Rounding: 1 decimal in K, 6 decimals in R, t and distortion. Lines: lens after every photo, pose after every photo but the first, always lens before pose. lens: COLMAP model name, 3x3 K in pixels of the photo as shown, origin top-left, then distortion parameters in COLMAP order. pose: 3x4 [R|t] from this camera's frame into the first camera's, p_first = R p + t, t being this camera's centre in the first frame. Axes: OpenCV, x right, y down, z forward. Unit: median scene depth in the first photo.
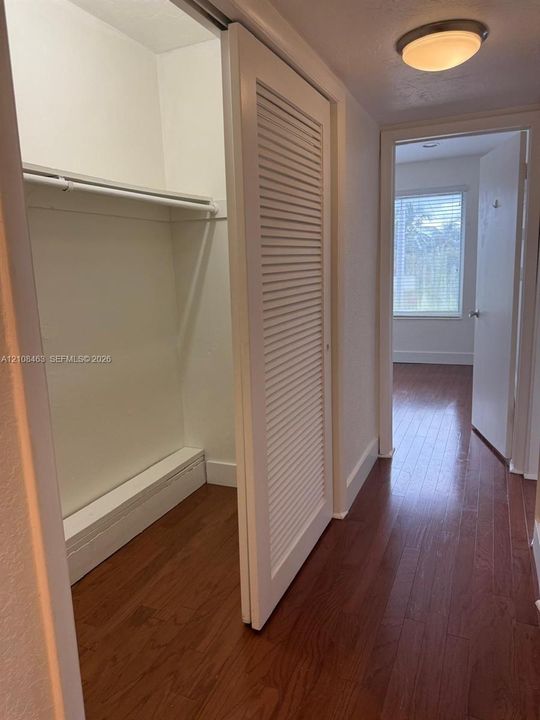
lens RADIAL K [[501.7, 0, 267.8], [0, 501.7, 357.6], [0, 0, 1]] dist [0.029480, -0.038433]
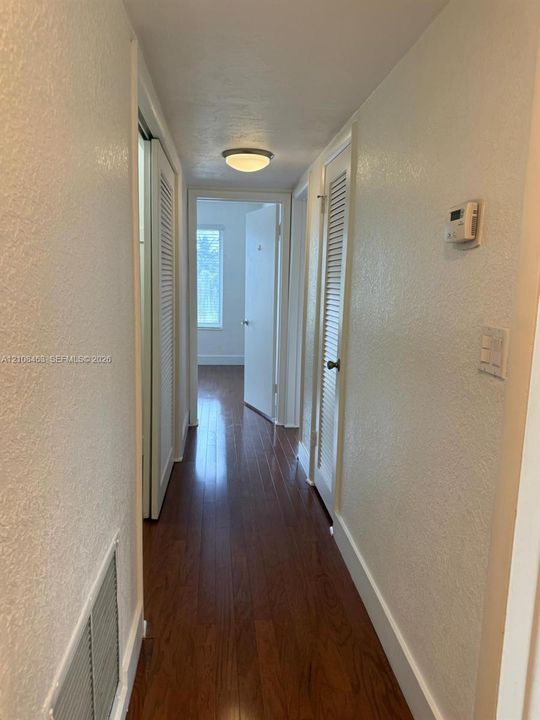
lens RADIAL K [[501.7, 0, 270.9], [0, 501.7, 360.4], [0, 0, 1]] dist [0.029480, -0.038433]
pose [[0.865355, -0.019697, 0.500771, -0.306515], [0.033988, 0.999233, -0.019429, 0.065881], [-0.500005, 0.033833, 0.865361, -0.328835]]
